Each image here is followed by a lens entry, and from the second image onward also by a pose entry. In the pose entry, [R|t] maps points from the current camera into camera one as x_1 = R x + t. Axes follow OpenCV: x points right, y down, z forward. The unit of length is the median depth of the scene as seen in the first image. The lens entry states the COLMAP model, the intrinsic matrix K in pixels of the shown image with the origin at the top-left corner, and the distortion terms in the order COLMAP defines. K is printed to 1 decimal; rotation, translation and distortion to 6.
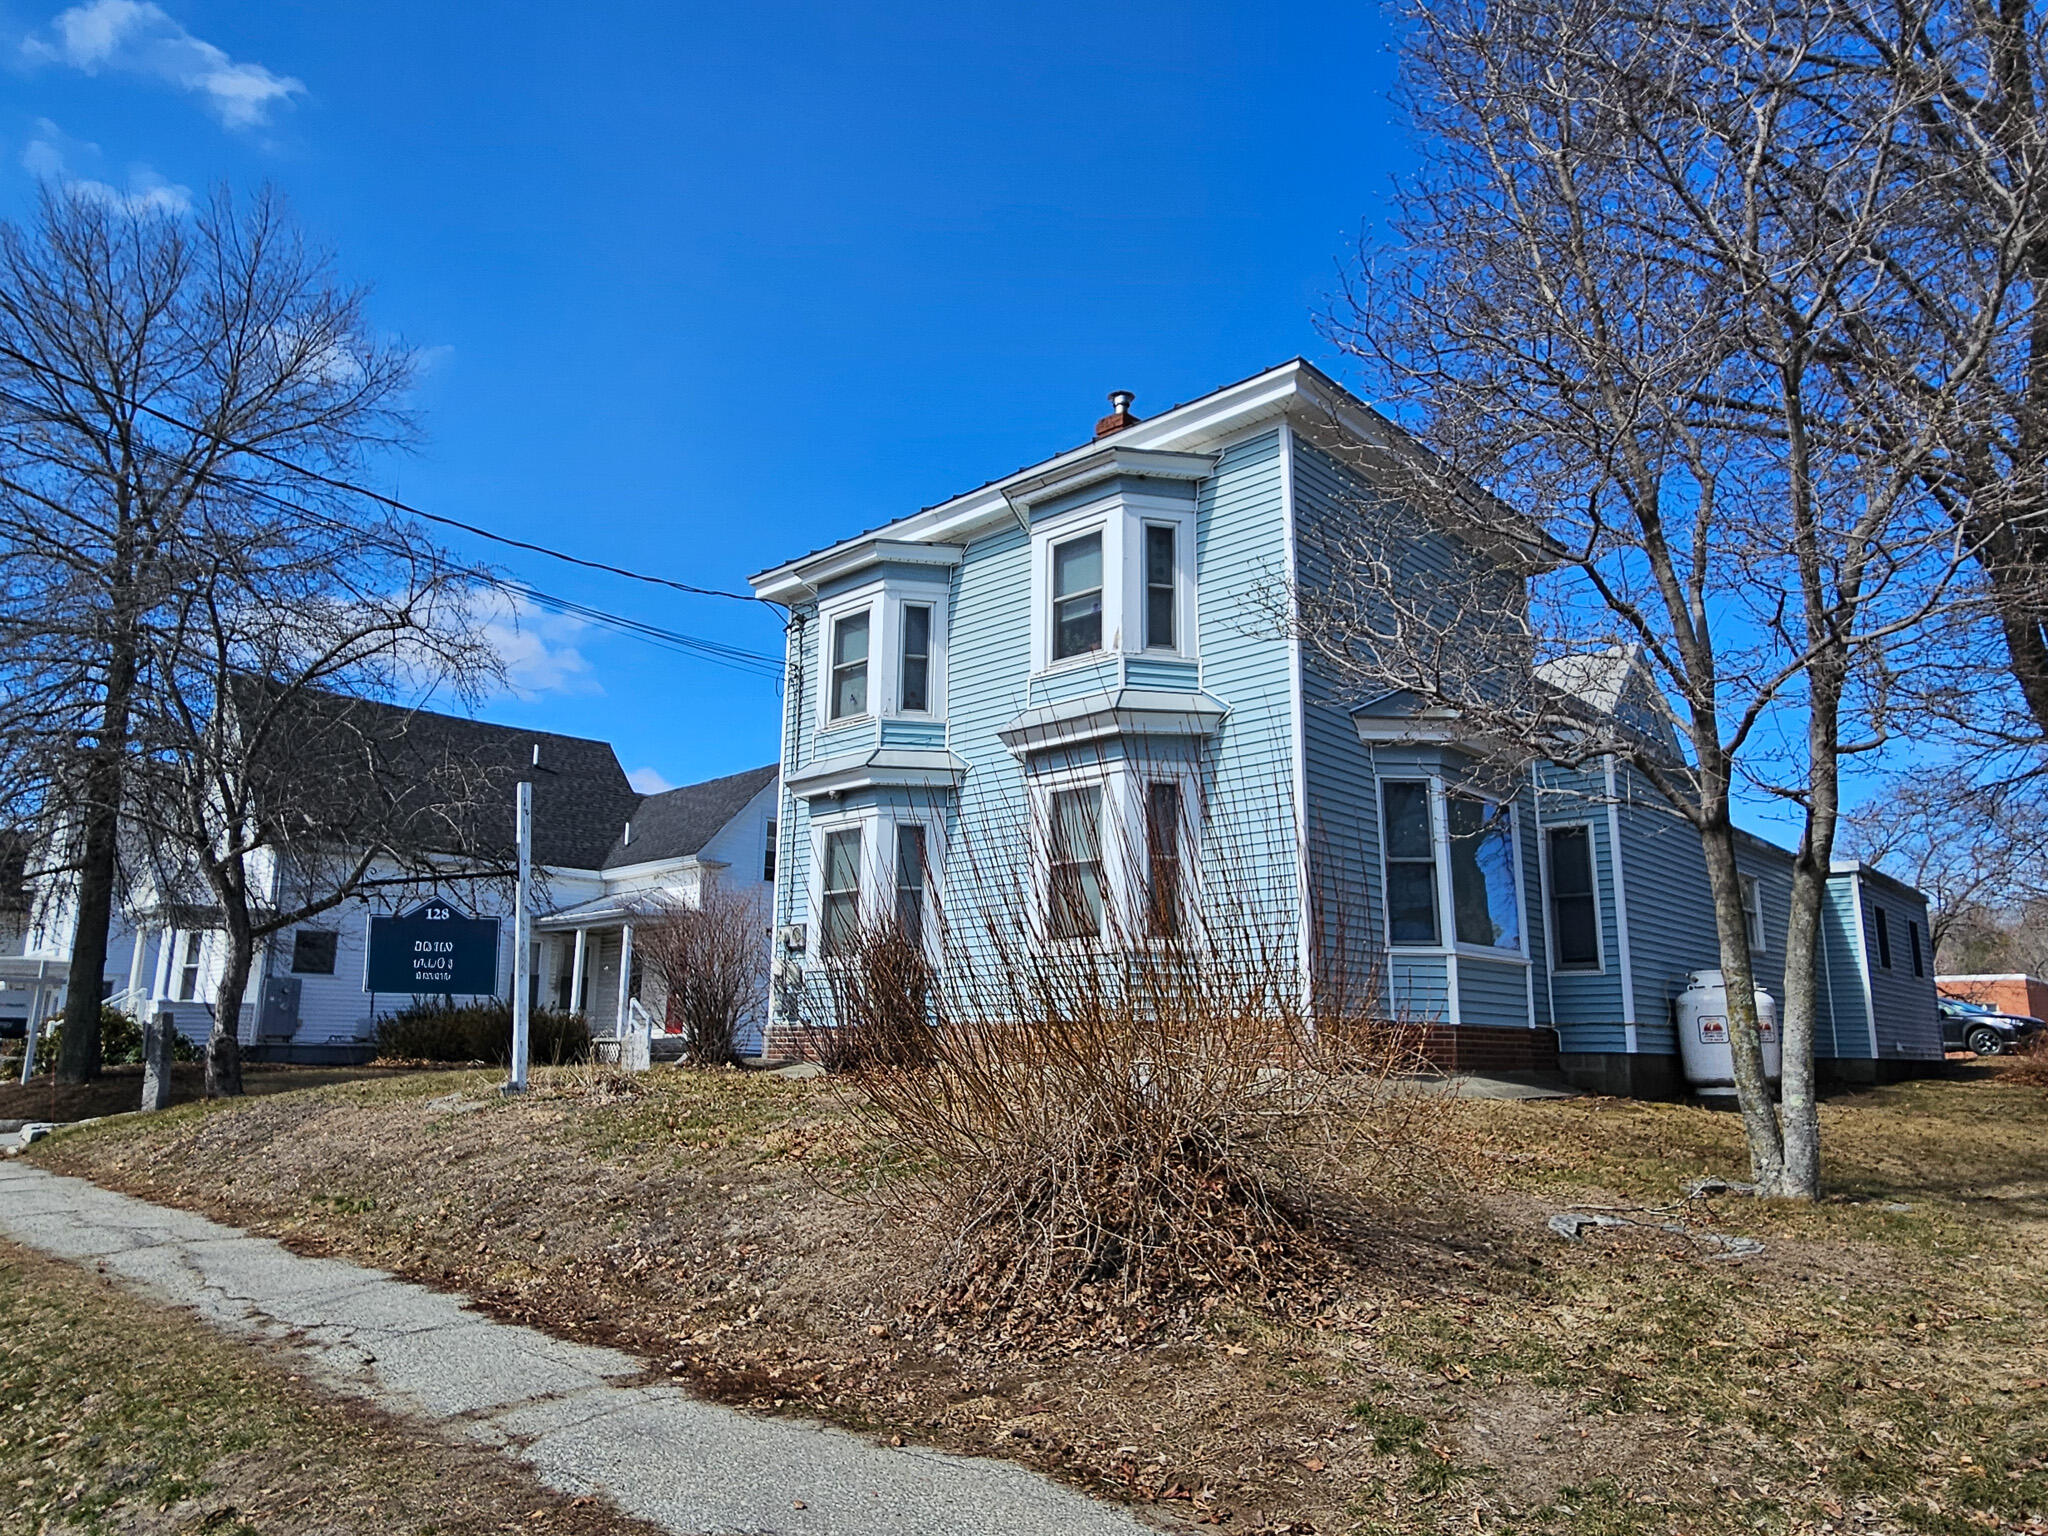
lens RADIAL K [[1370.1, 0, 1024.0], [0, 1370.1, 768.0], [0, 0, 1]] dist [0.000964, 0.001701]
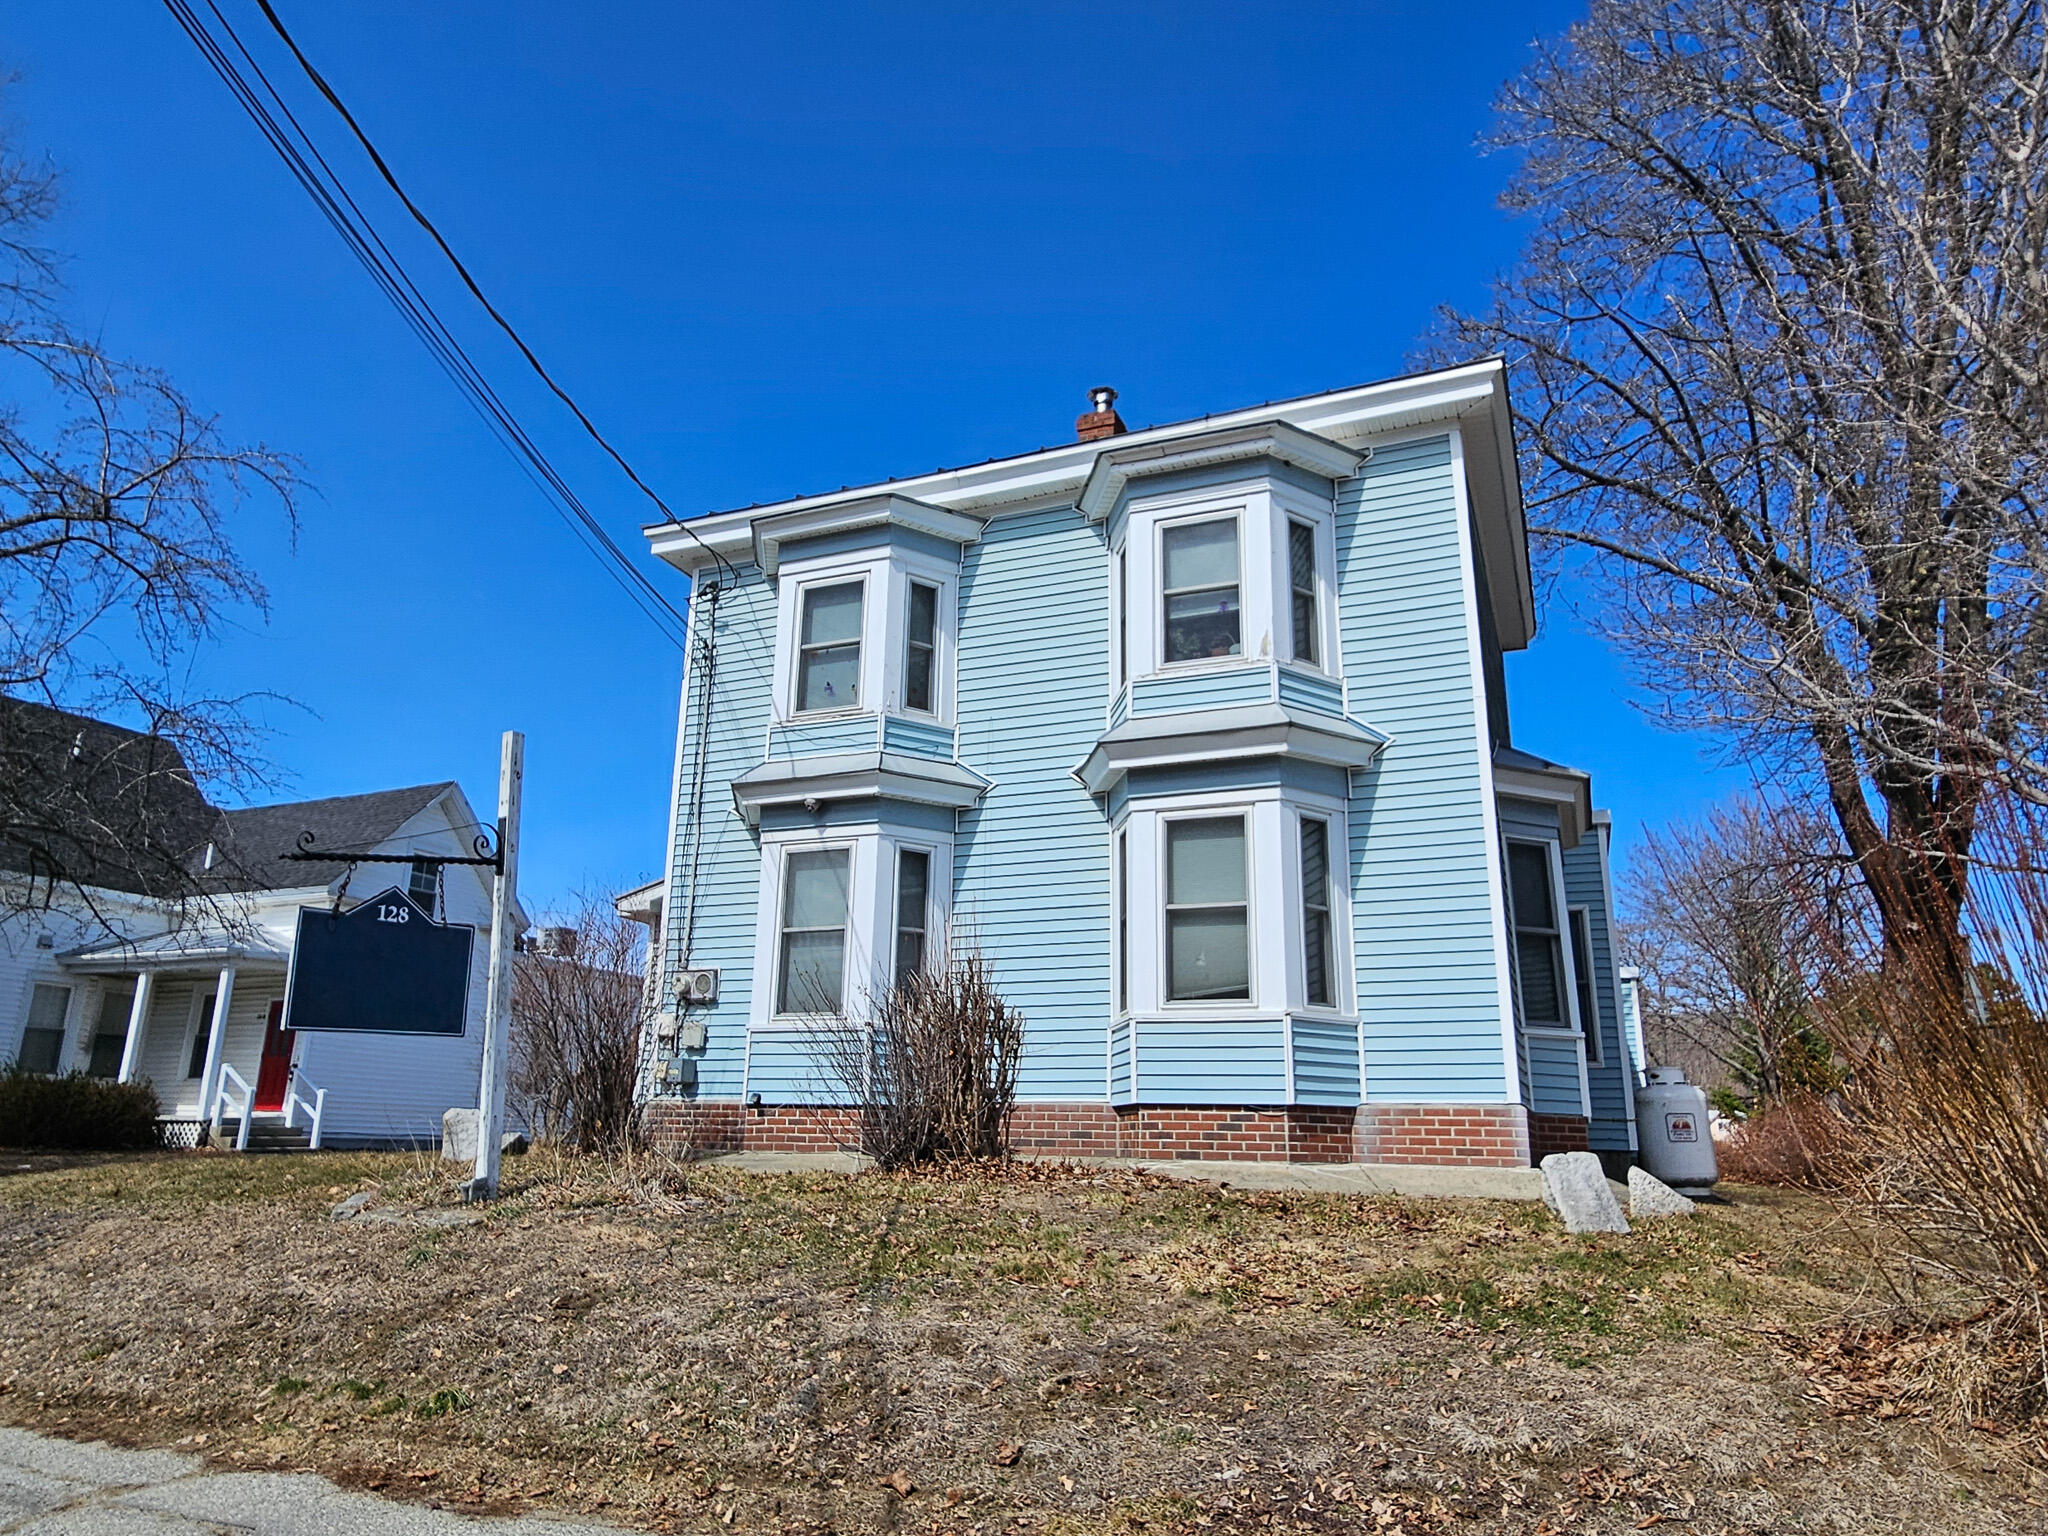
lens RADIAL K [[1370.1, 0, 1024.0], [0, 1370.1, 768.0], [0, 0, 1]] dist [0.000964, 0.001701]
pose [[0.935424, 0.104424, 0.337752, -0.291931], [-0.082752, 0.993514, -0.077982, 0.049859], [-0.343705, 0.044997, 0.937999, 0.225669]]
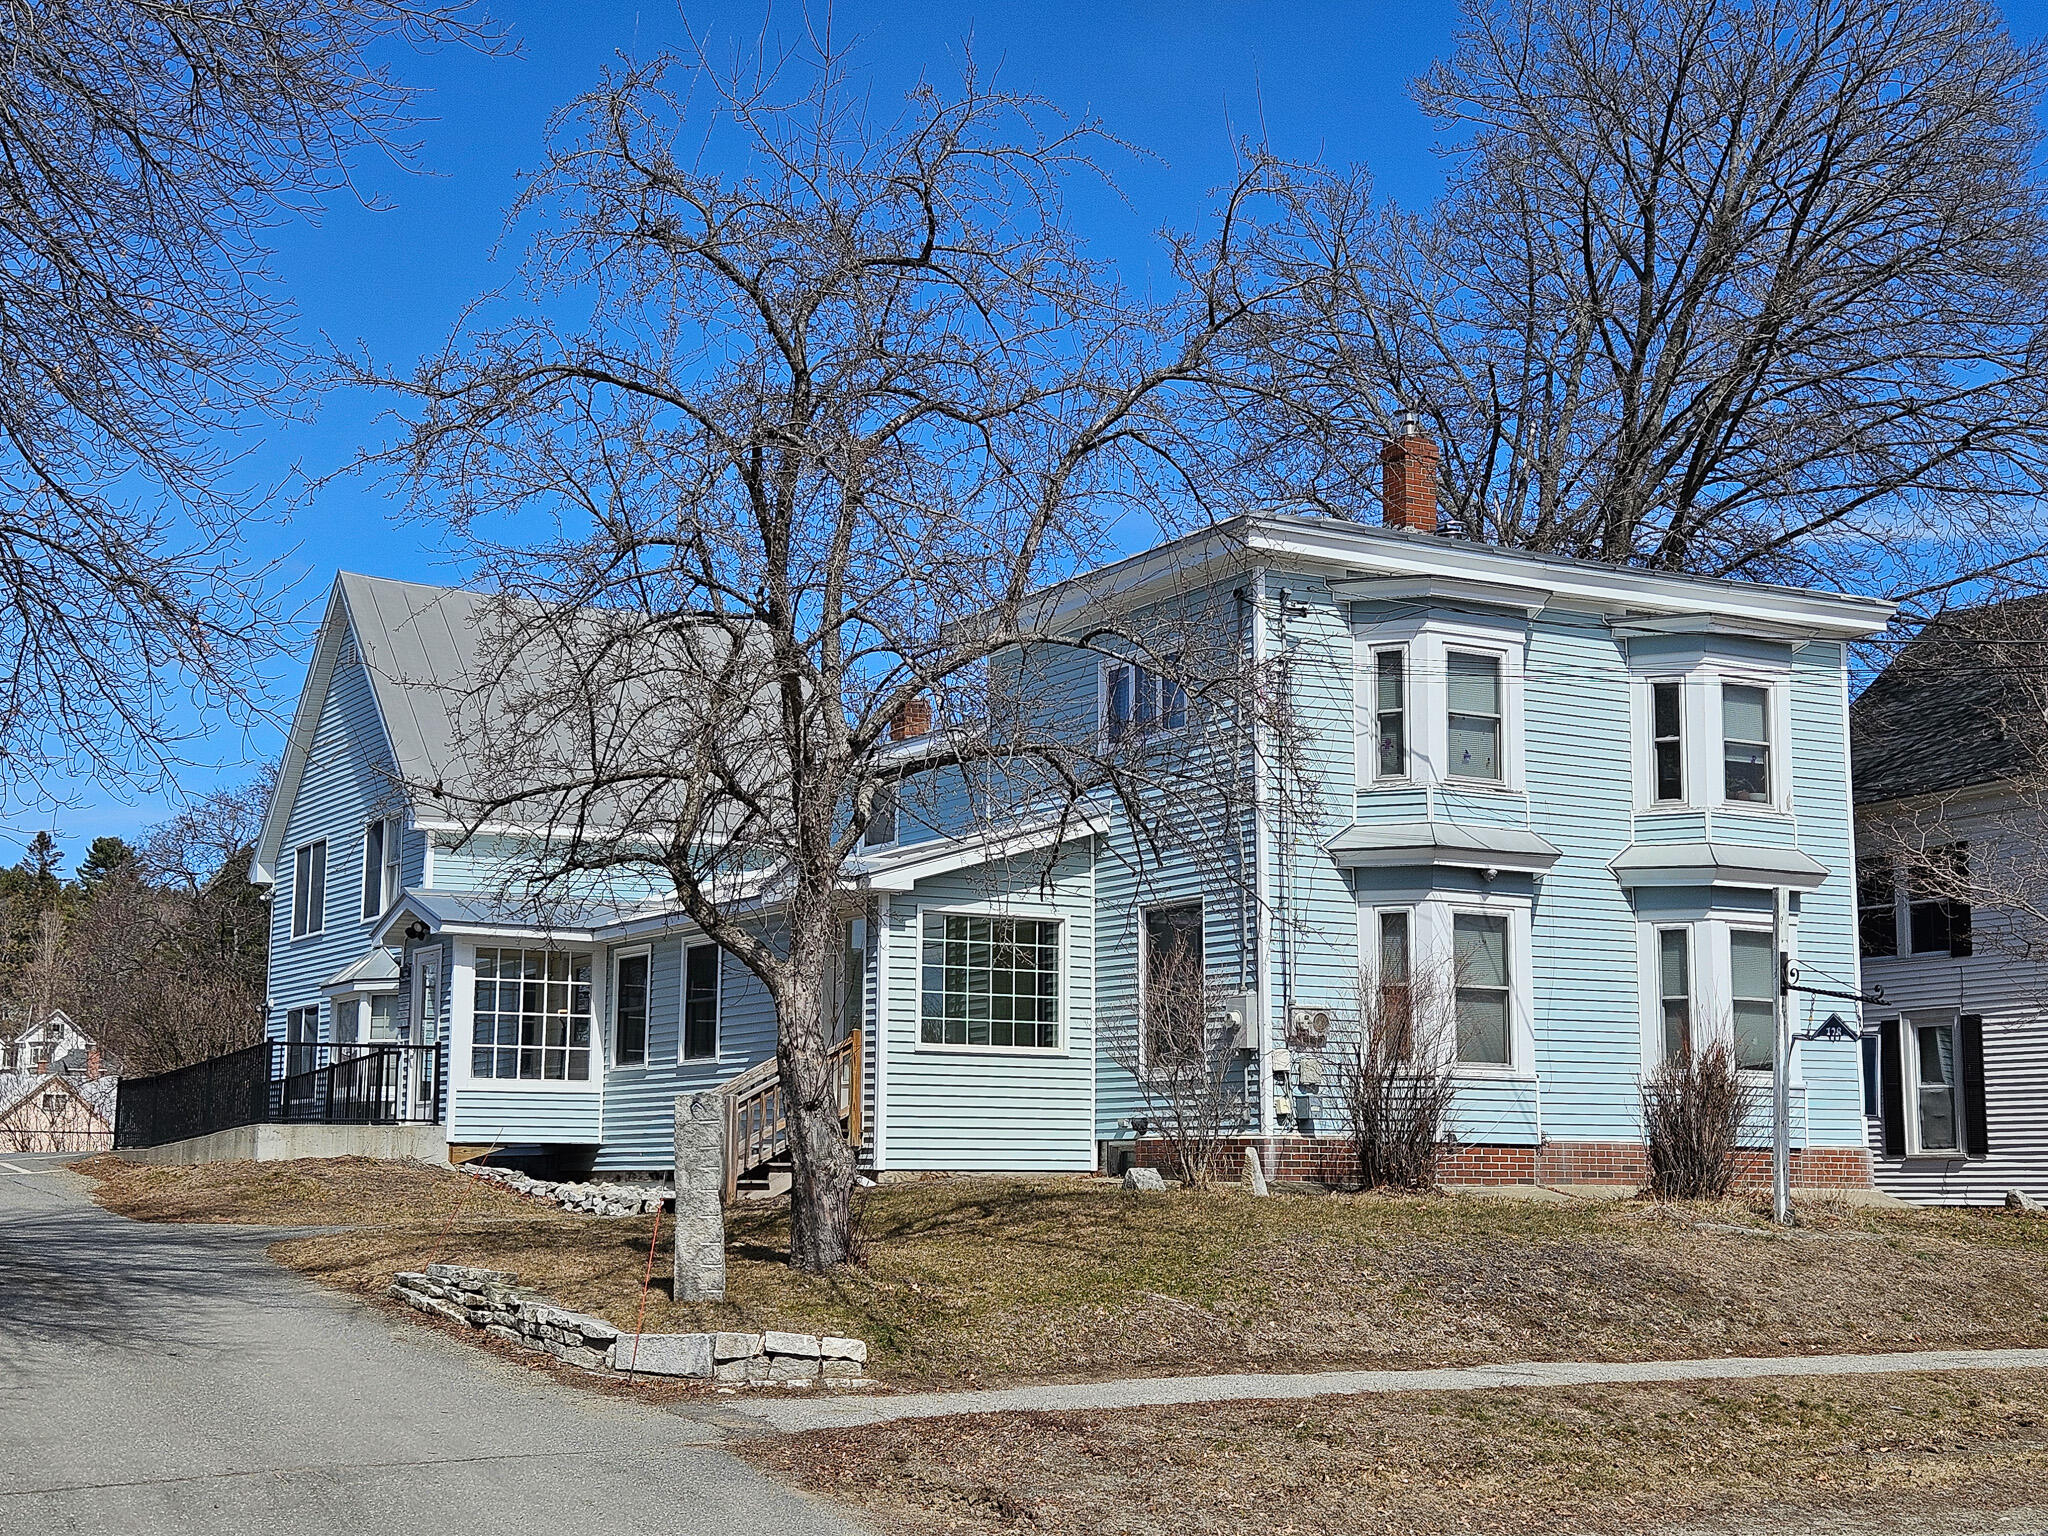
lens RADIAL K [[2745.9, 0, 1035.1], [0, 2745.9, 796.5], [0, 0, 1]] dist [0.101718, -0.010573]
pose [[0.280981, 0.122847, 0.951818, -1.853643], [-0.200426, 0.977416, -0.066984, 0.143982], [-0.938552, -0.171948, 0.299257, 0.763642]]
